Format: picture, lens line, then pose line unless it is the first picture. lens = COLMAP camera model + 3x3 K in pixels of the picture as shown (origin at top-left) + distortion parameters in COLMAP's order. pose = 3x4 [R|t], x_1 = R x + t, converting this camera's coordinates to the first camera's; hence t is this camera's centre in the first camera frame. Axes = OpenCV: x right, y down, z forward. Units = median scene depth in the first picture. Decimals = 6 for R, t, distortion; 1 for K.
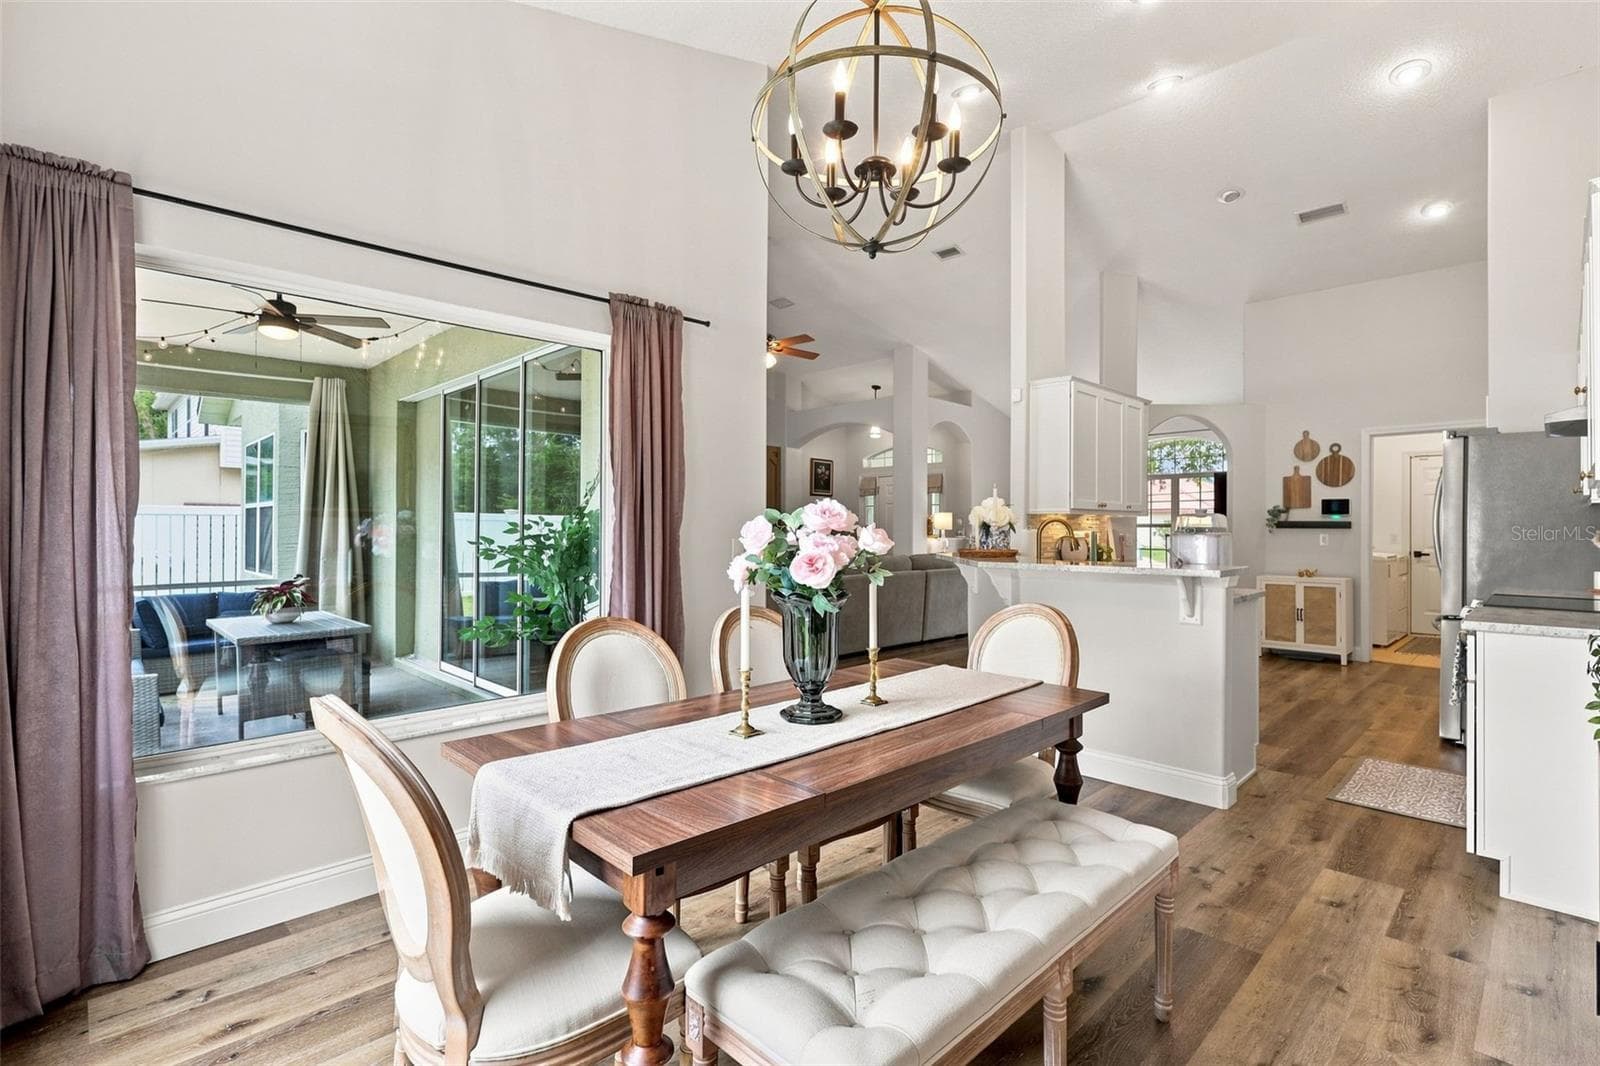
lens RADIAL K [[739.6, 0, 805.4], [0, 739.6, 522.4], [0, 0, 1]] dist [0.005186, 0.001082]
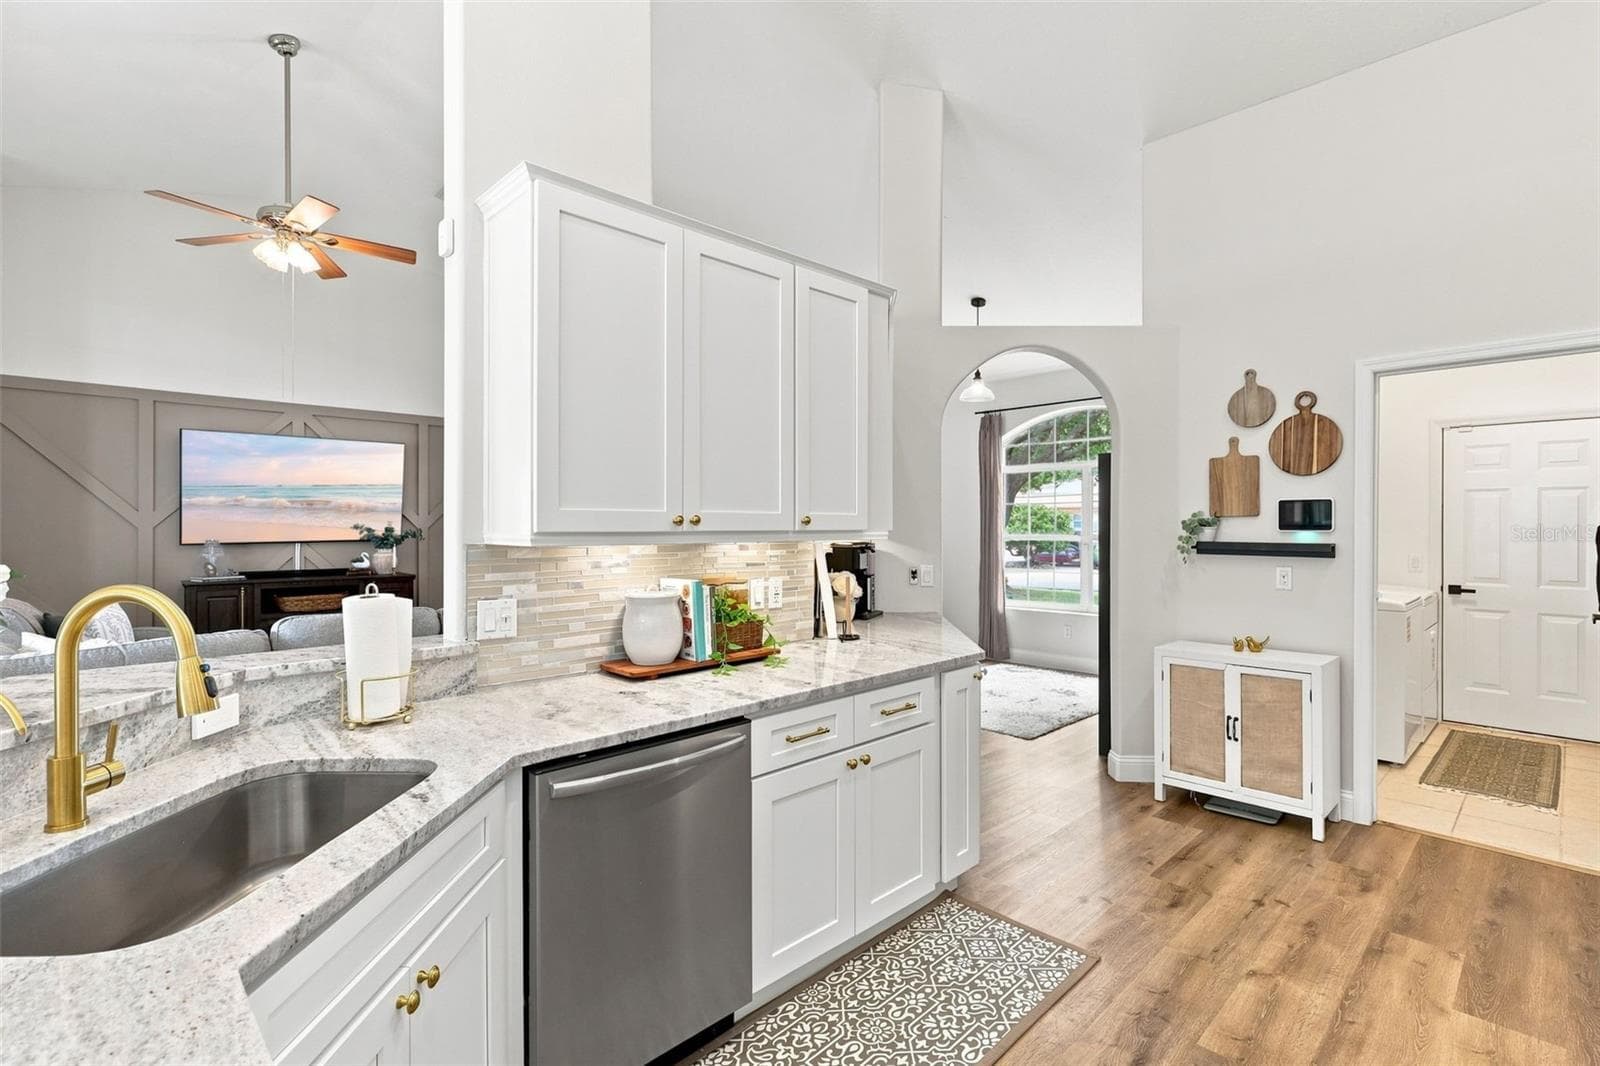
lens RADIAL K [[739.6, 0, 798.9], [0, 739.6, 525.5], [0, 0, 1]] dist [0.005186, 0.001082]
pose [[0.999918, -0.003182, -0.012438, 0.369264], [0.003271, 0.999969, 0.007136, -0.018433], [0.012415, -0.007176, 0.999897, 0.480605]]
